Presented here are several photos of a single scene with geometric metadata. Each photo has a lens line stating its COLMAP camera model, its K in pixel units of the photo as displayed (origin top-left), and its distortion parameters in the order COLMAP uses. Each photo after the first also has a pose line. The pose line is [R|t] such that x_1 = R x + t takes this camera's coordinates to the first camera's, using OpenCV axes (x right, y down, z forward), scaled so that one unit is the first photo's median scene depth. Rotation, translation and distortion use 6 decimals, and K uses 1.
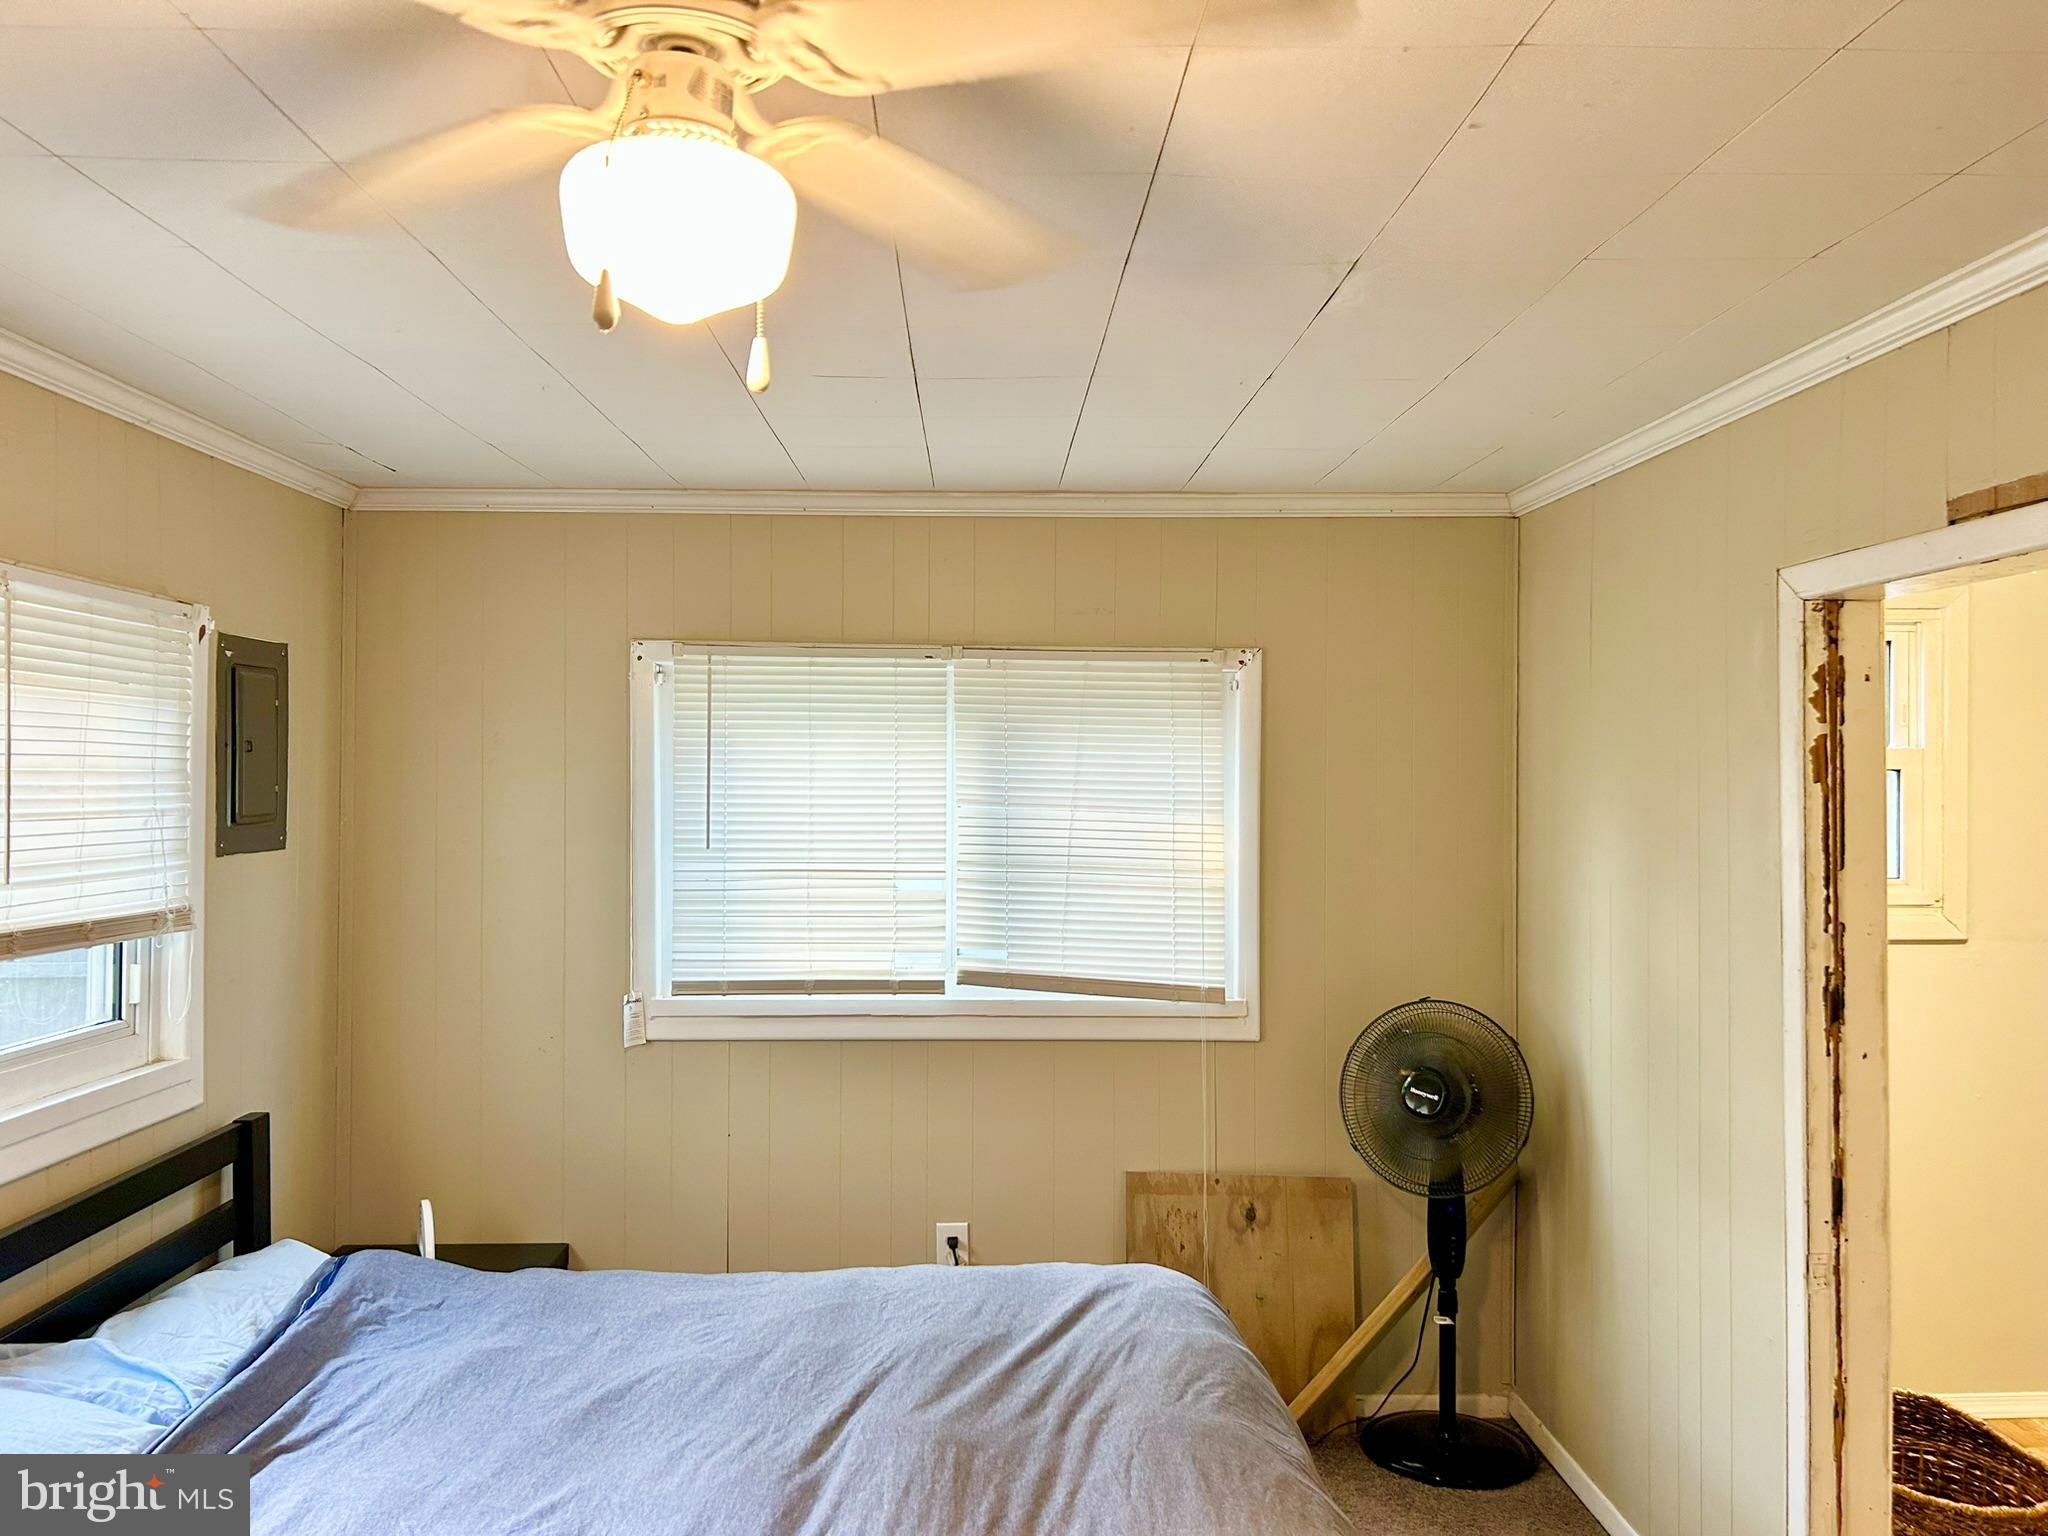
lens RADIAL K [[1582.9, 0, 1017.1], [0, 1582.9, 780.0], [0, 0, 1]] dist [0.064985, 0.002029]
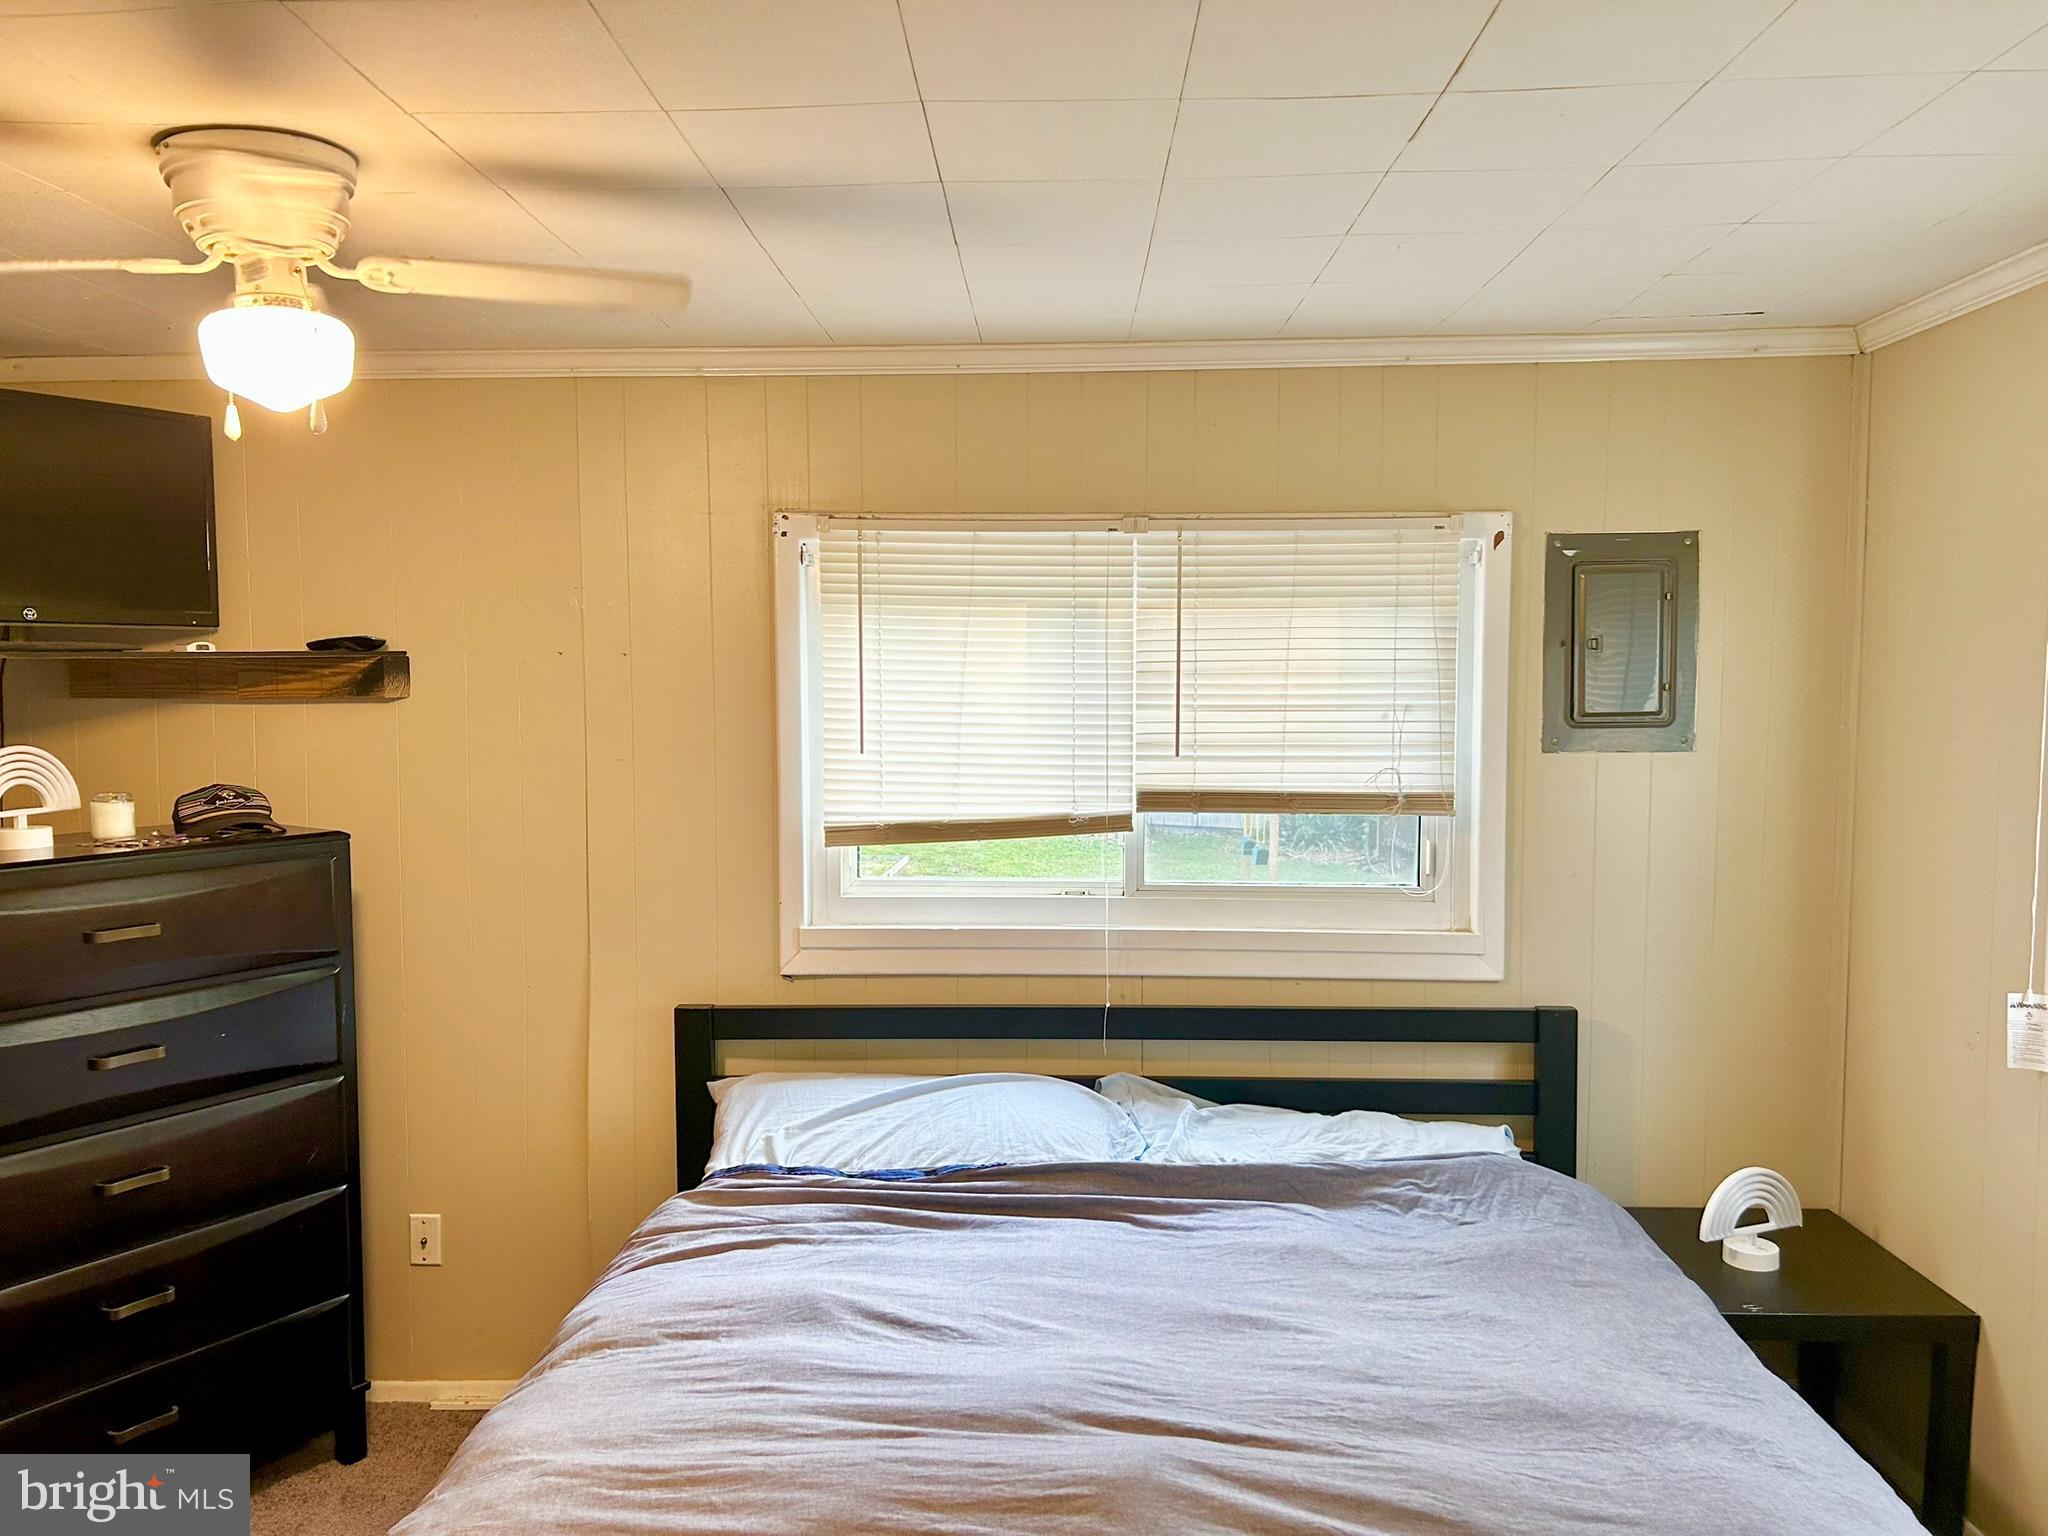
lens RADIAL K [[1582.9, 0, 1013.9], [0, 1582.9, 757.4], [0, 0, 1]] dist [0.064985, 0.002029]
pose [[-0.061918, 0.052542, -0.996697, 0.689648], [0.003788, 0.998619, 0.052408, -0.004943], [0.998074, -0.000530, -0.062032, 0.906685]]
